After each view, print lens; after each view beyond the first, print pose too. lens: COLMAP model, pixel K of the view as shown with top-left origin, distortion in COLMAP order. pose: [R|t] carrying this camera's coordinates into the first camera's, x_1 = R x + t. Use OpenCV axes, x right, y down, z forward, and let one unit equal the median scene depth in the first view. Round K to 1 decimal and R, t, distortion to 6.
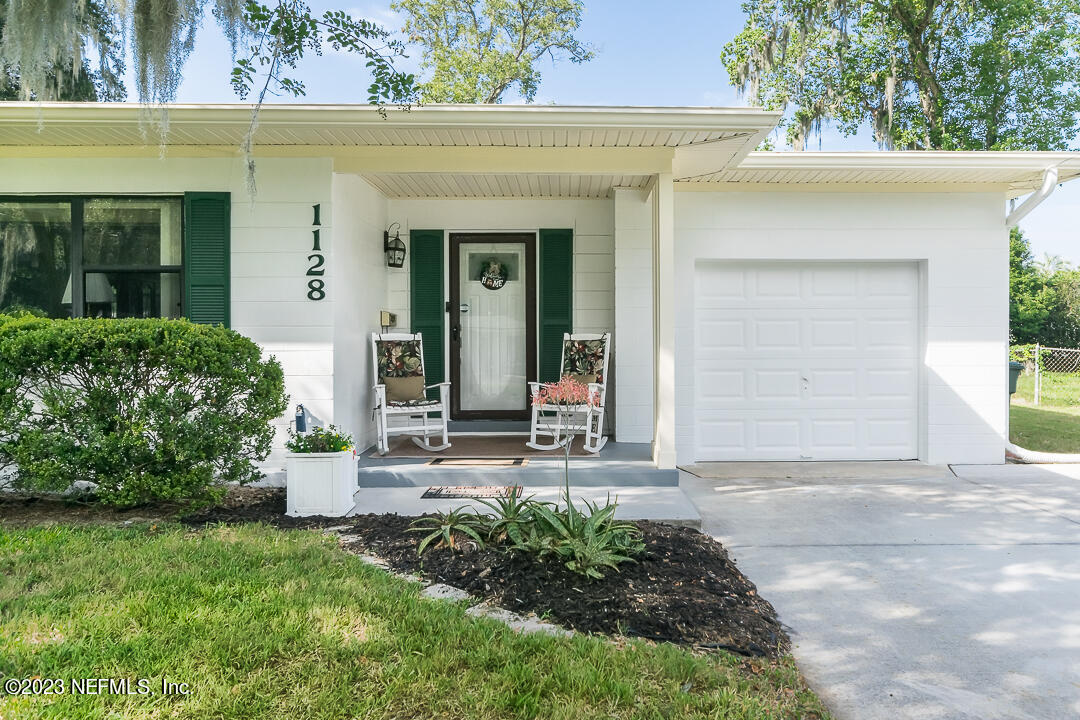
lens RADIAL K [[842.2, 0, 540.7], [0, 842.2, 357.1], [0, 0, 1]] dist [-0.000504, -0.001260]
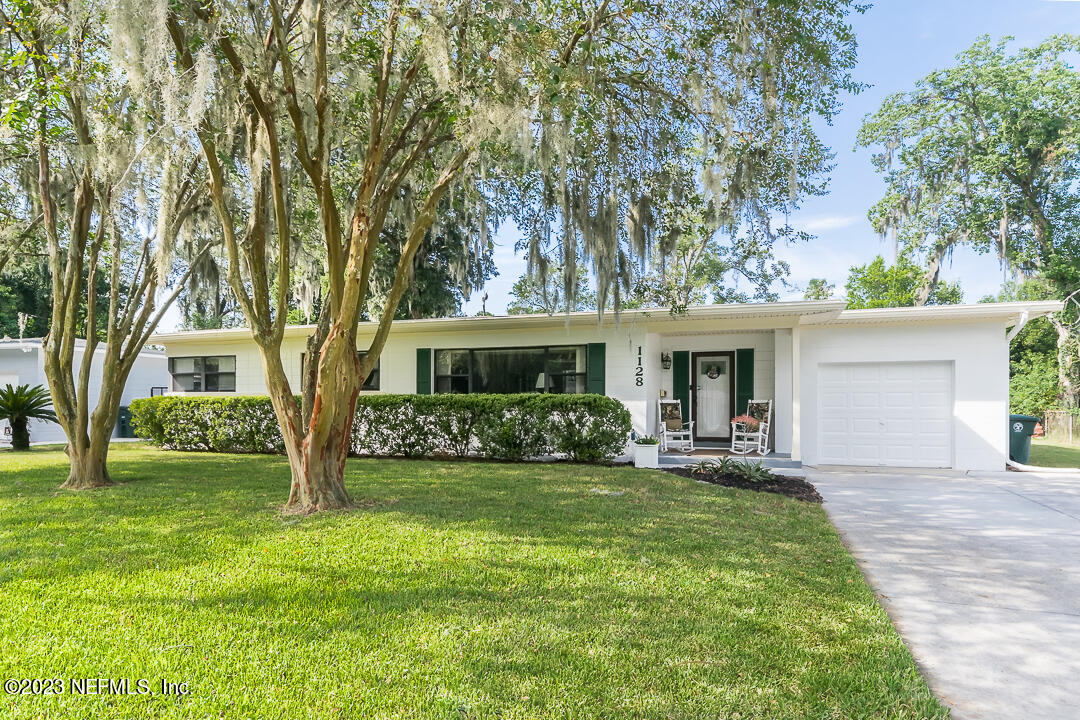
lens RADIAL K [[650.5, 0, 535.7], [0, 650.5, 407.0], [0, 0, 1]] dist [0.009087, 0.000178]
pose [[0.953191, 0.001026, -0.302366, 0.012589], [-0.007894, 0.999738, -0.021494, 0.028761], [0.302265, 0.022875, 0.952950, -0.698070]]
